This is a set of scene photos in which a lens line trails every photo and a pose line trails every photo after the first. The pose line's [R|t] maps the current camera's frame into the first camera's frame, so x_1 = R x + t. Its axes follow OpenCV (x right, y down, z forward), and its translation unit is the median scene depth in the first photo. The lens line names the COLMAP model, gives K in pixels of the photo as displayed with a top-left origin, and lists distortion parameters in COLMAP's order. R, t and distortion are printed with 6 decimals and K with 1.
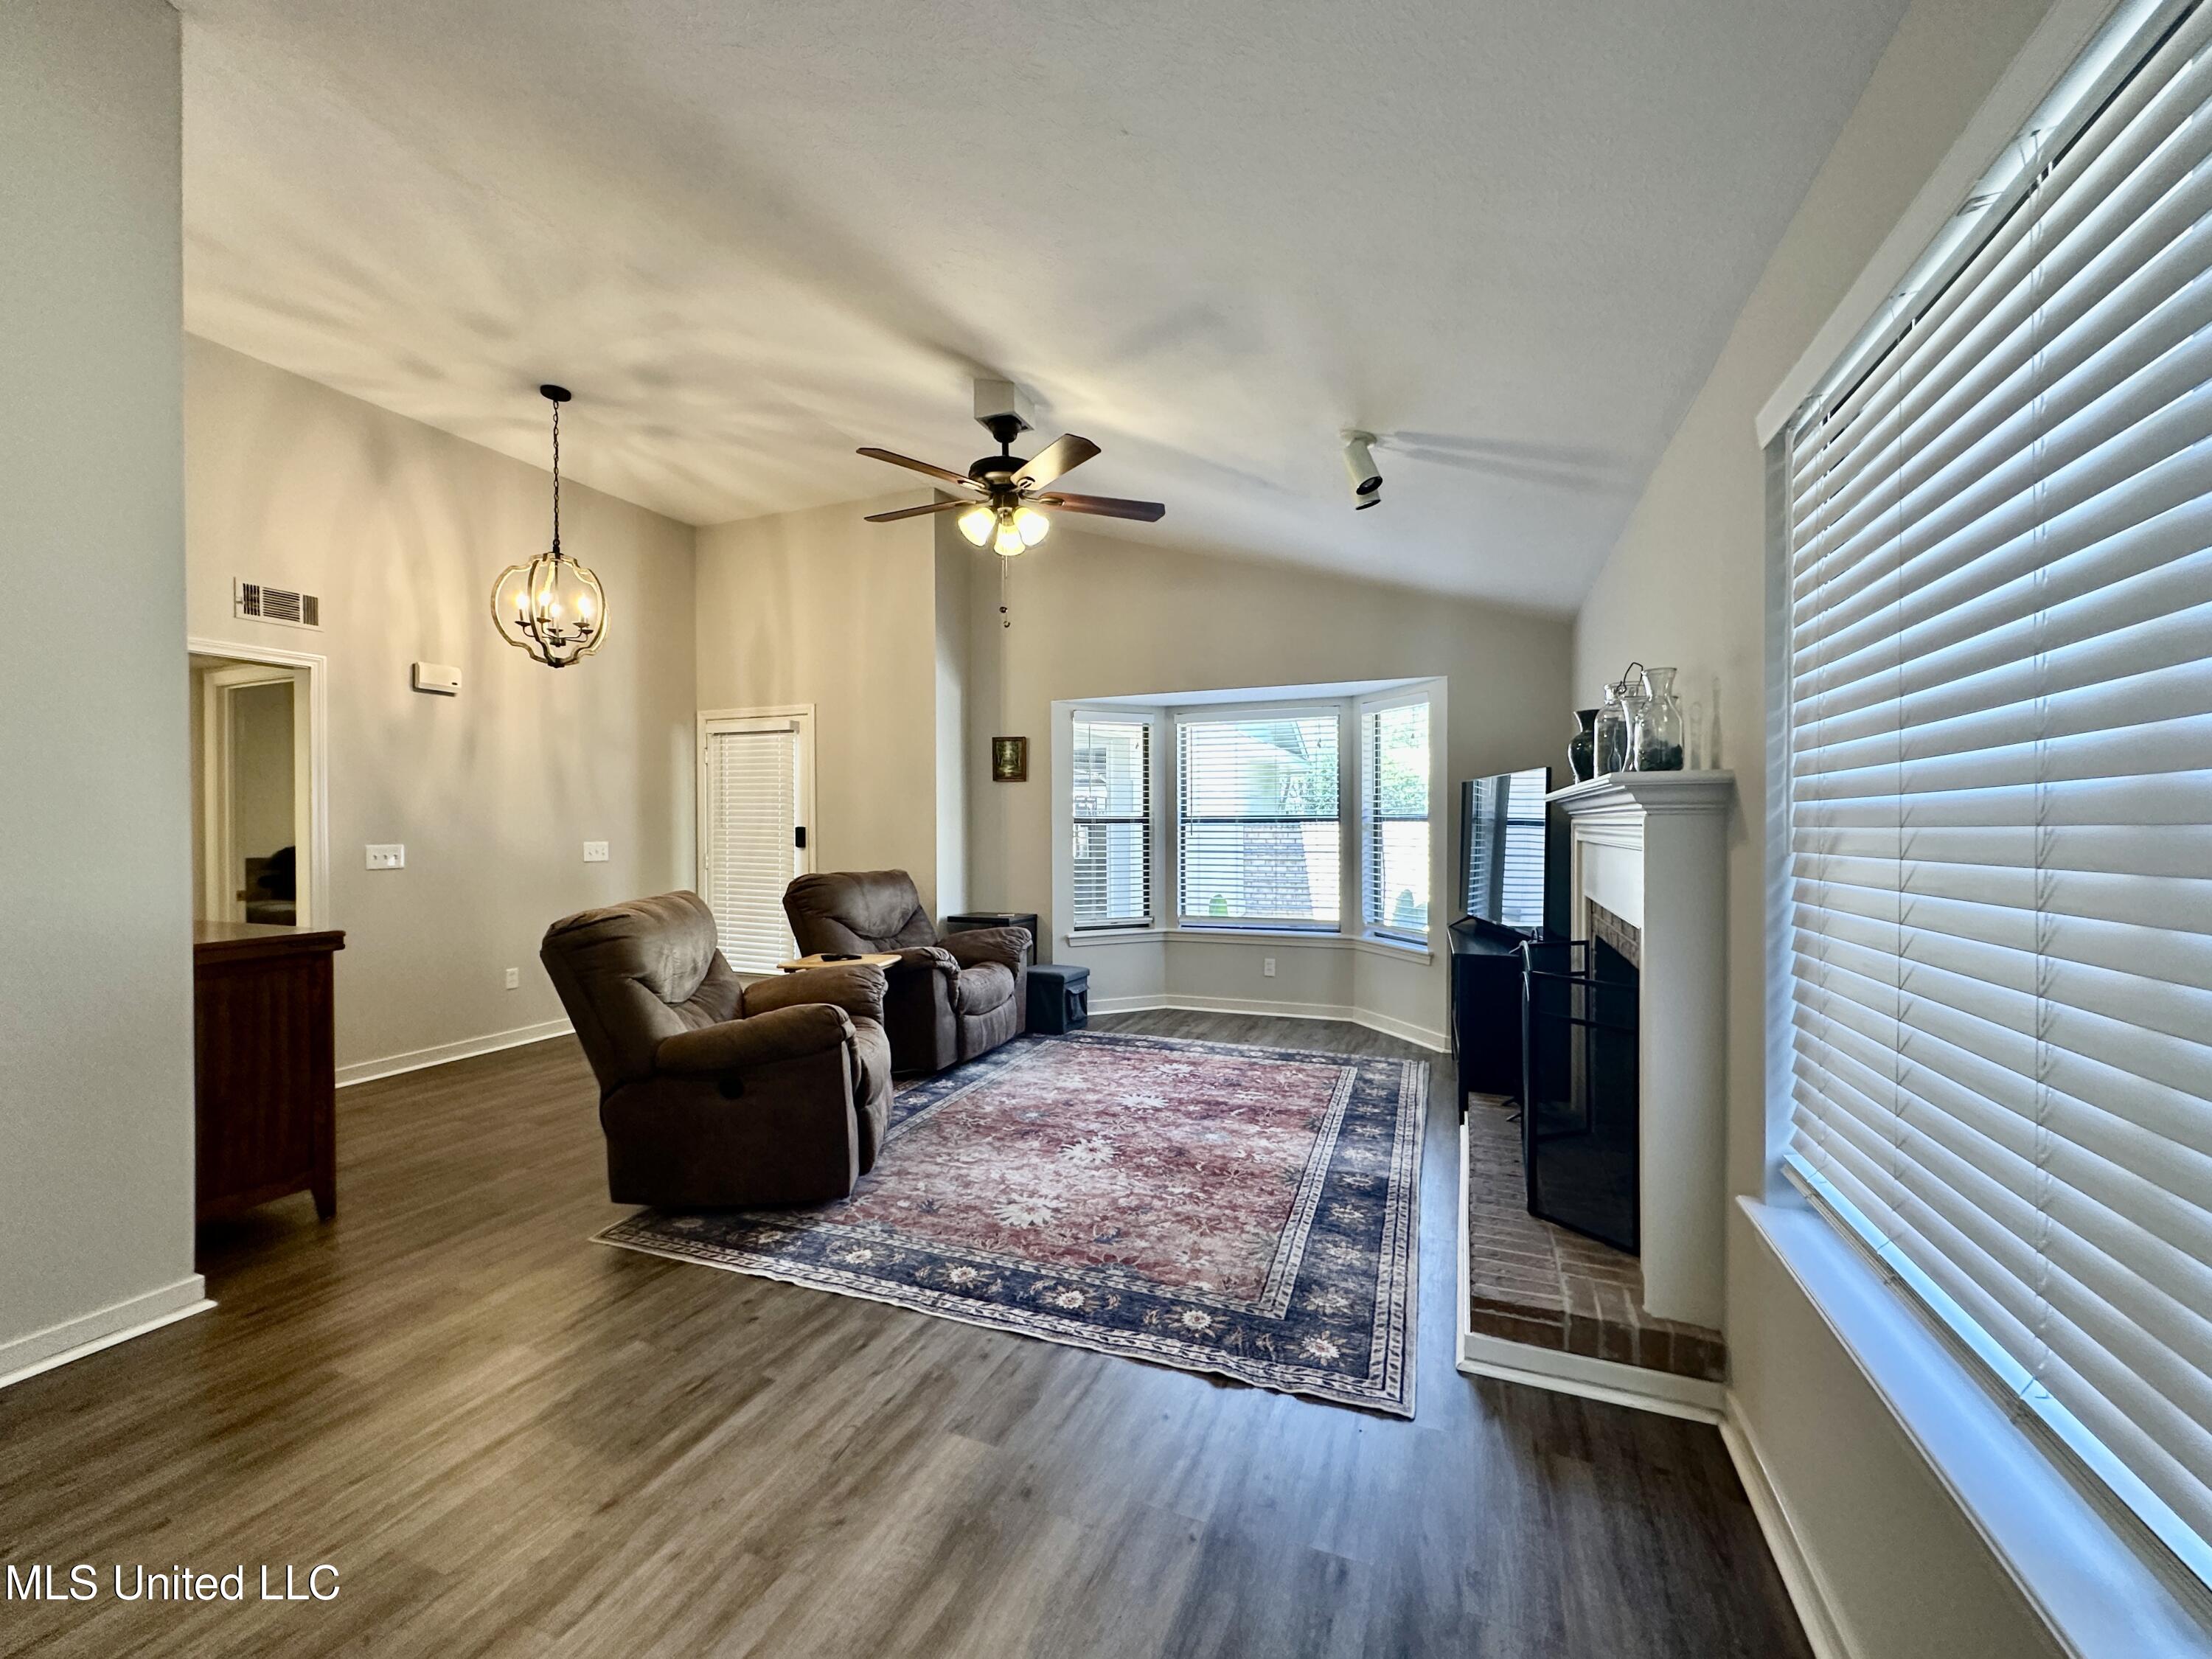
lens RADIAL K [[905.0, 0, 1096.0], [0, 905.0, 822.2], [0, 0, 1]] dist [-0.000974, 0.000240]
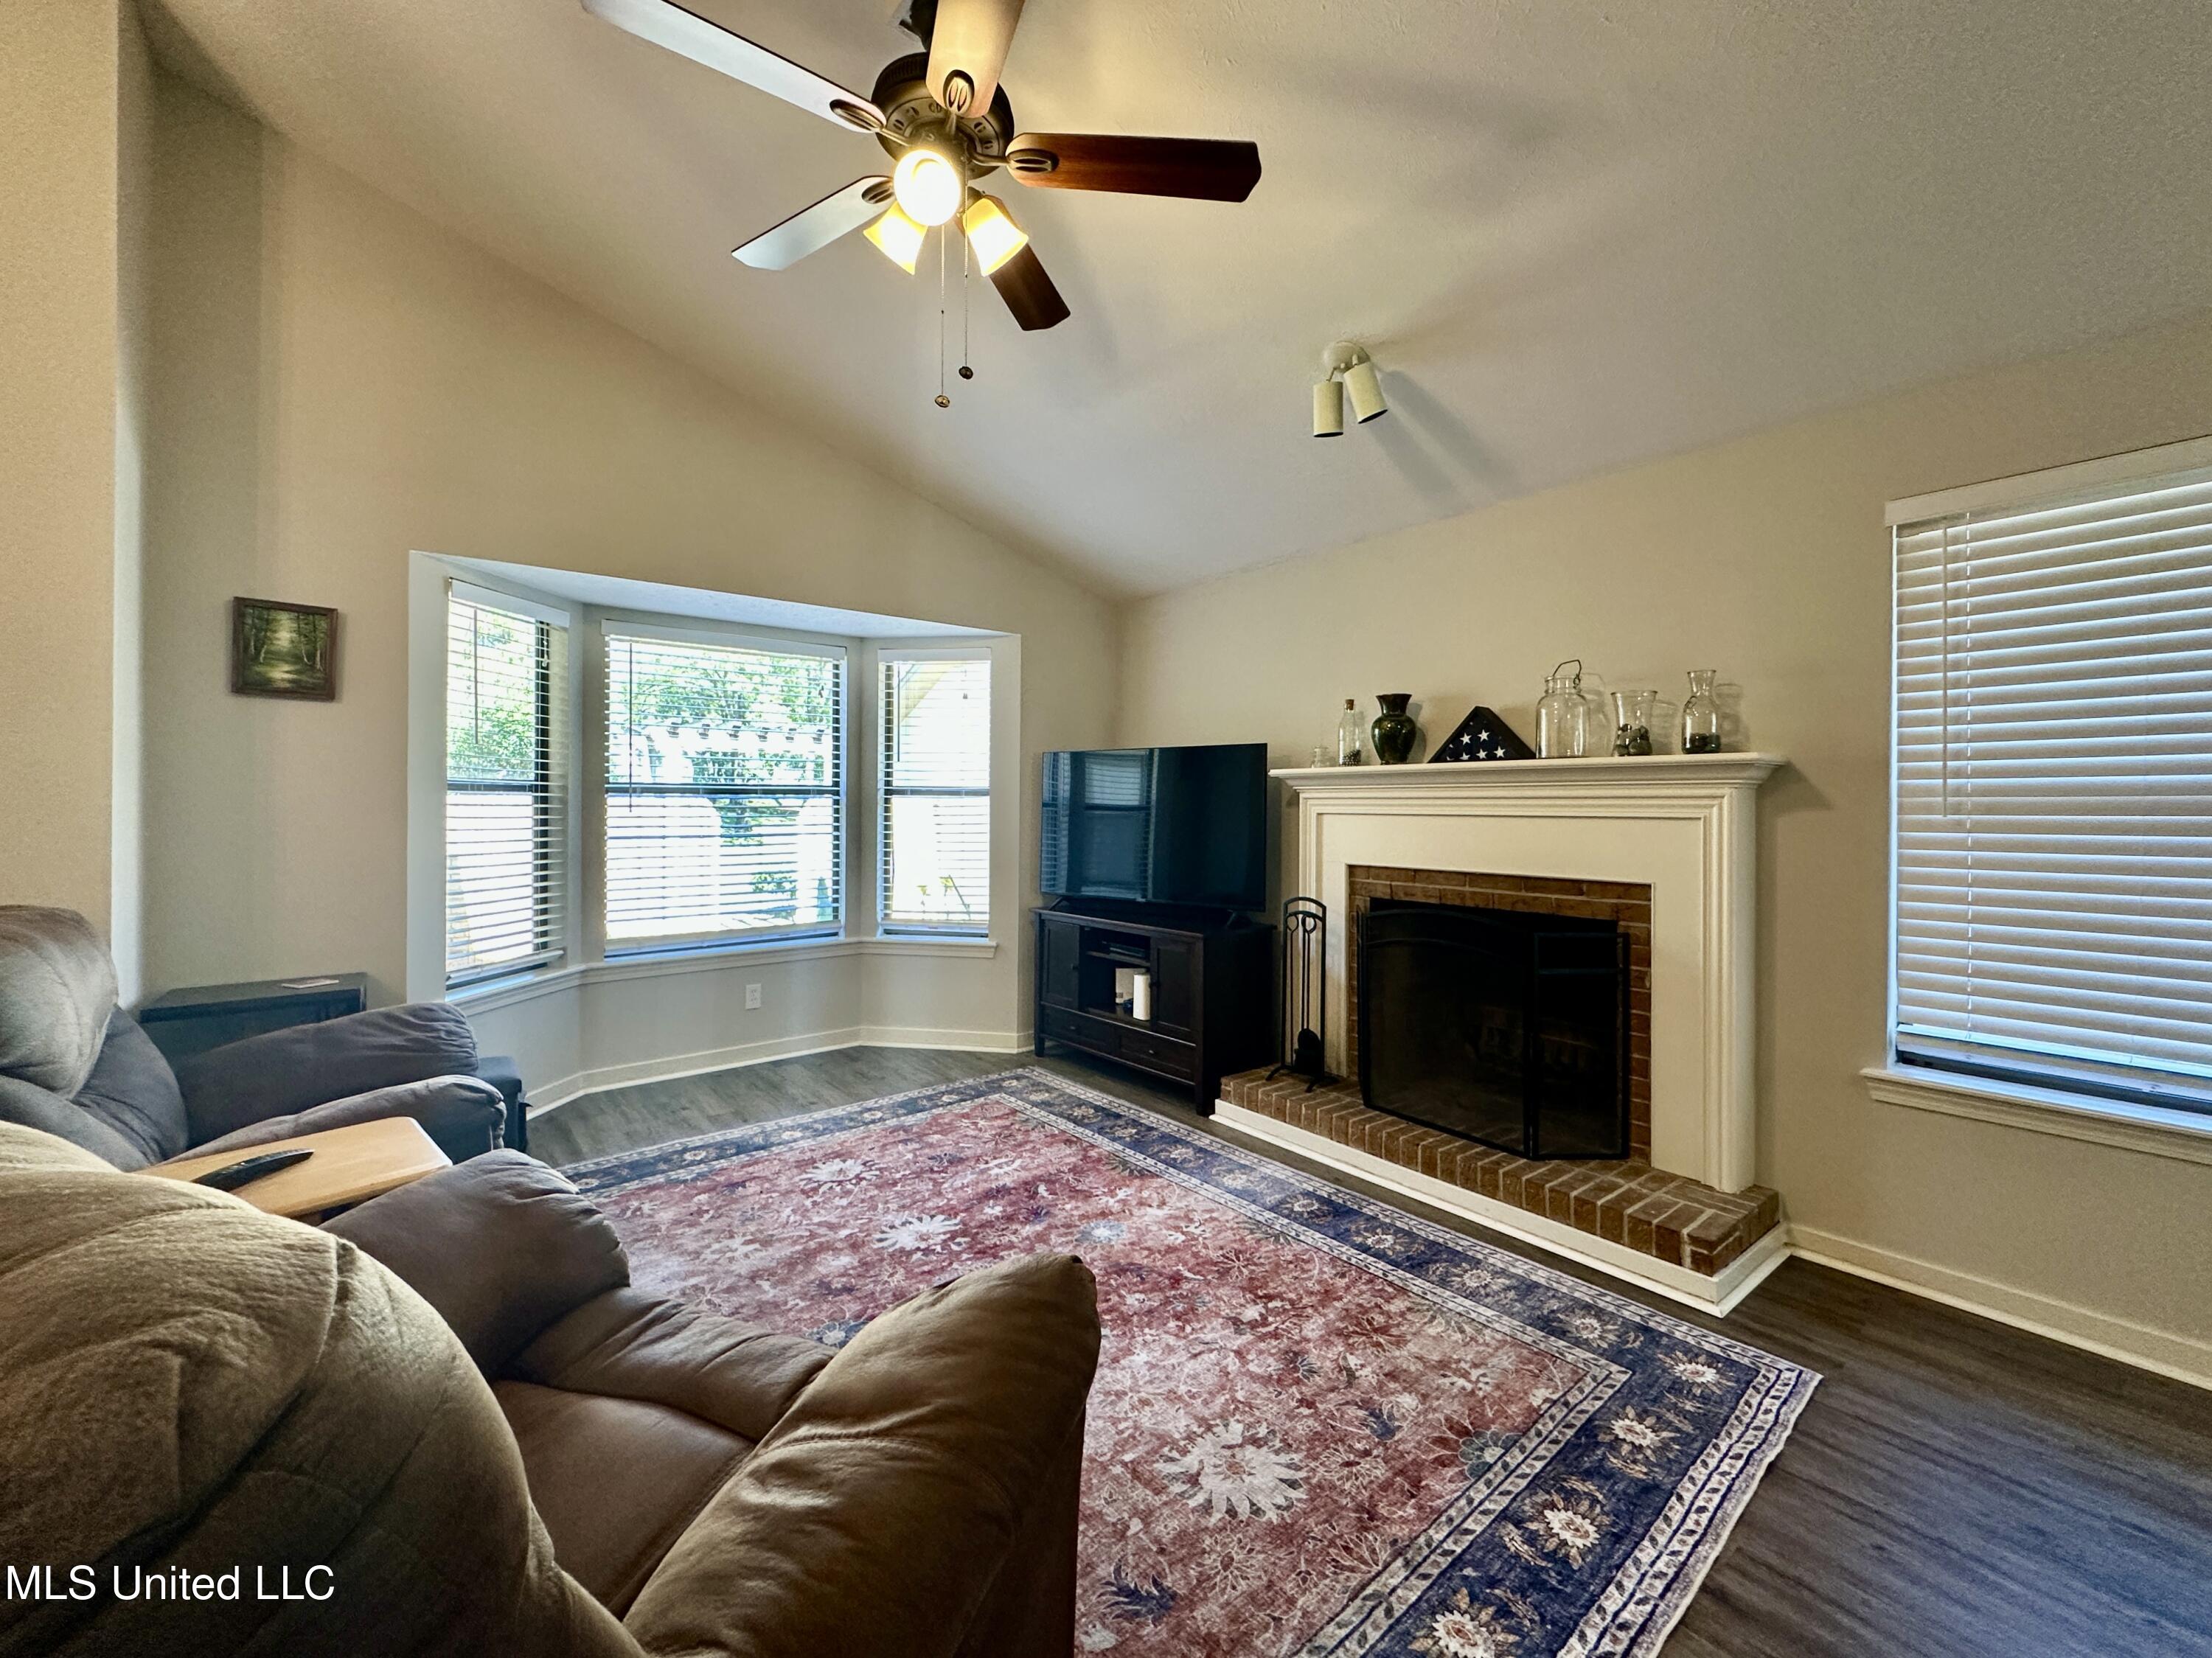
lens RADIAL K [[904.9, 0, 1128.3], [0, 904.9, 811.0], [0, 0, 1]] dist [-0.000974, 0.000240]
pose [[0.469364, 0.002415, 0.883001, -0.430136], [-0.011497, 0.999928, 0.003377, 0.008790], [-0.882930, -0.011737, 0.469358, 0.562404]]
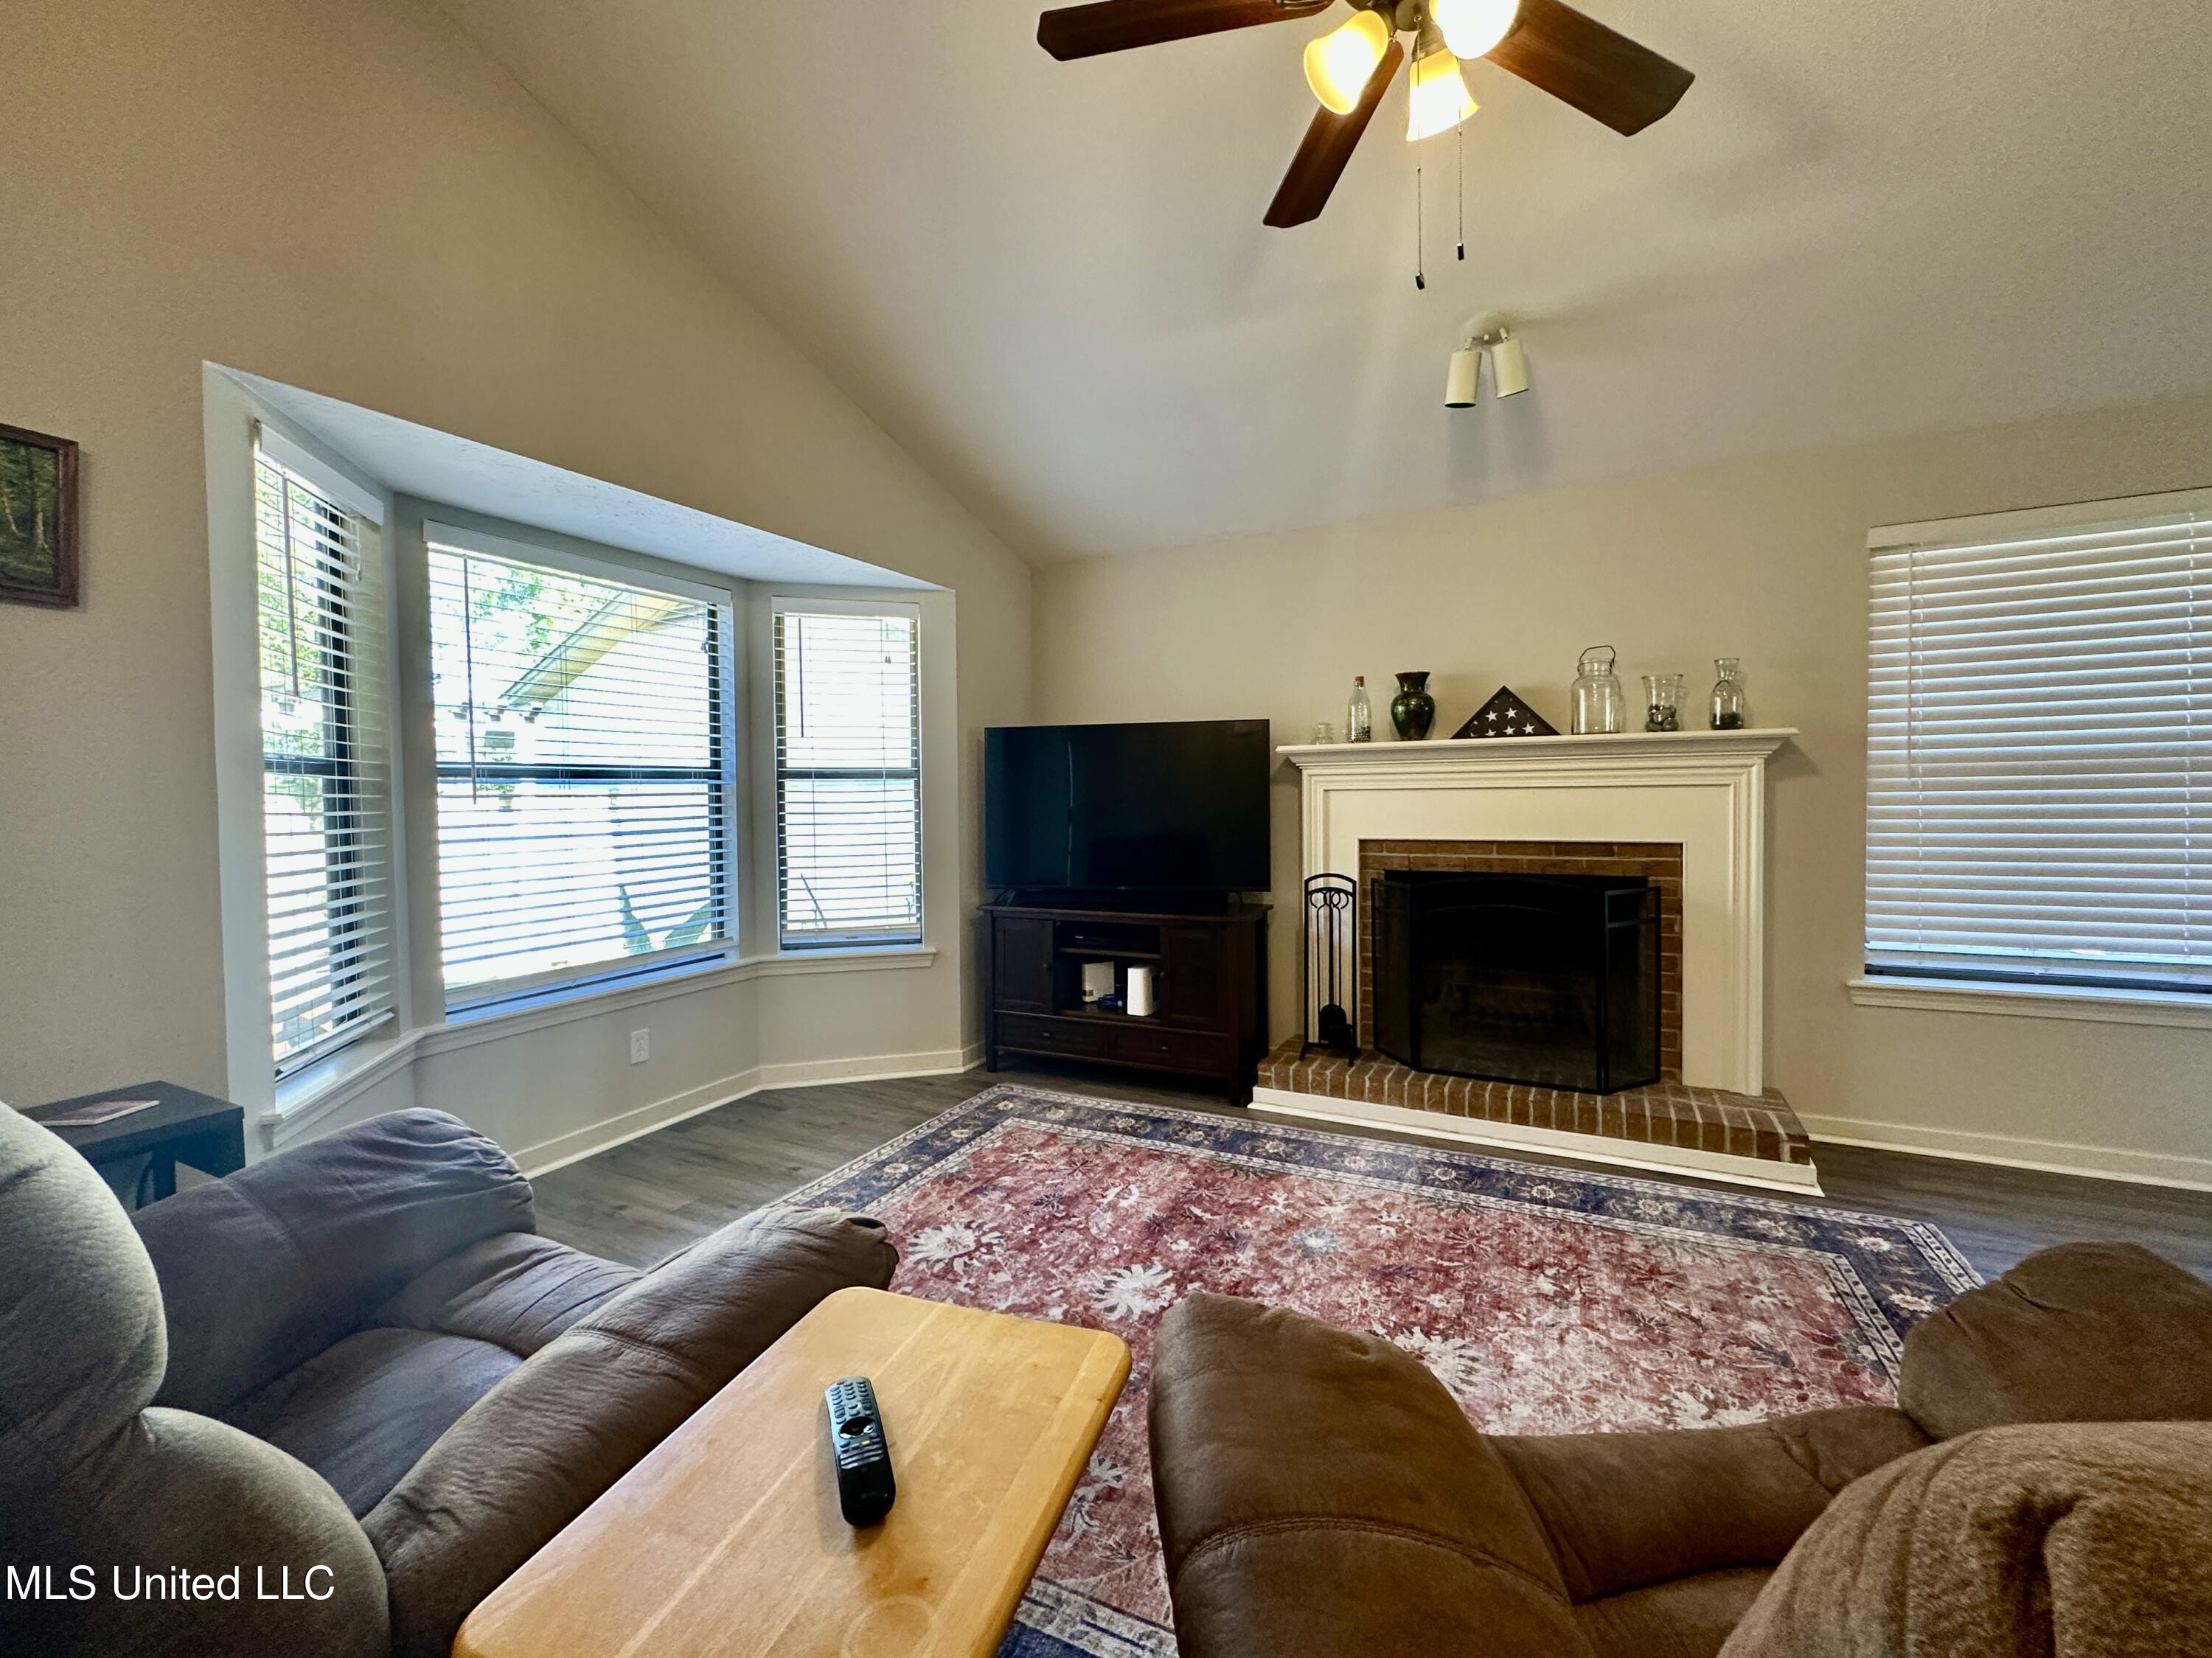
lens RADIAL K [[904.9, 0, 1118.3], [0, 904.9, 823.2], [0, 0, 1]] dist [-0.000974, 0.000240]
pose [[0.069296, -0.027319, 0.997222, -0.461525], [0.007849, 0.999609, 0.026839, 0.019133], [-0.997565, 0.005967, 0.069483, 0.950573]]
